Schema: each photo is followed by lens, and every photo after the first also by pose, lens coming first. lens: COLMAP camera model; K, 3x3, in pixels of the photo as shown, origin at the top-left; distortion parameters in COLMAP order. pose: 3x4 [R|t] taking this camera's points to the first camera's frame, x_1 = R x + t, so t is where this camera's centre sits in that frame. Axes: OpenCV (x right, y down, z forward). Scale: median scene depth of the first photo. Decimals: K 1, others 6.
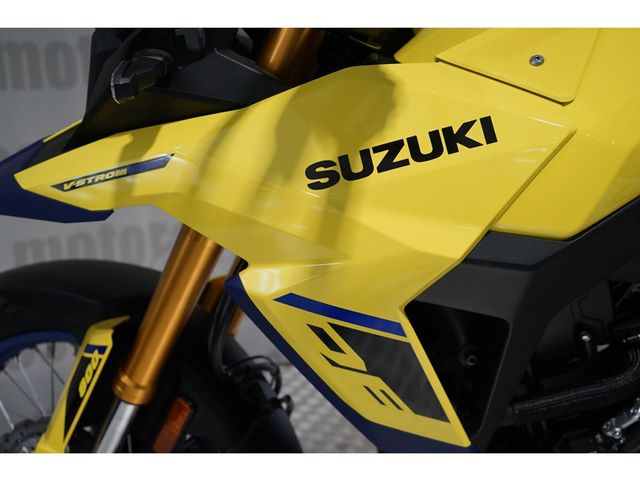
lens RADIAL K [[767.3, 0, 321.0], [0, 767.3, 239.4], [0, 0, 1]] dist [-0.018342, 0.000000]
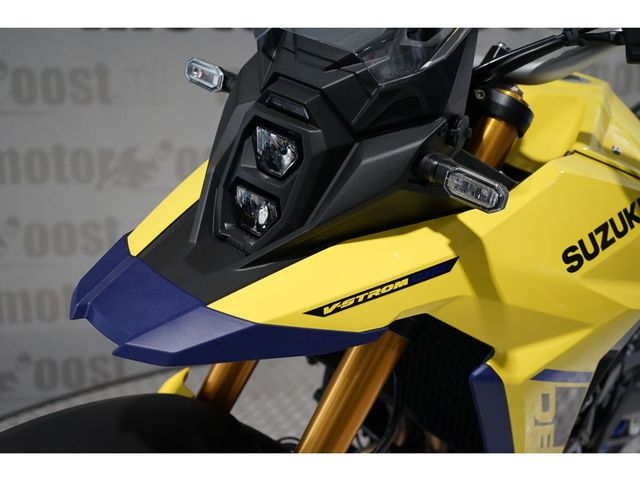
lens RADIAL K [[767.3, 0, 322.9], [0, 767.3, 239.0], [0, 0, 1]] dist [-0.018342, 0.000000]
pose [[0.682091, -0.115457, 0.722095, -1.000488], [0.130295, 0.990845, 0.035351, -0.189502], [-0.719566, 0.069973, 0.690890, 0.453179]]
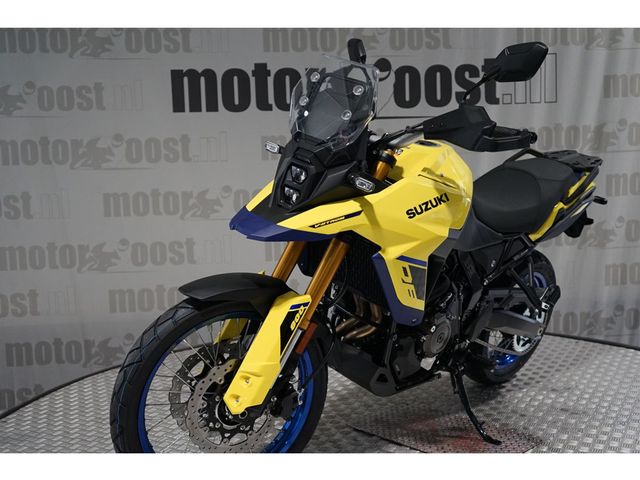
lens RADIAL K [[767.3, 0, 318.3], [0, 767.3, 241.2], [0, 0, 1]] dist [-0.018342, 0.000000]
pose [[0.712326, -0.073740, 0.697964, -2.226829], [0.141481, 0.989137, -0.039889, 0.086344], [-0.687441, 0.127162, 0.715021, -0.837437]]
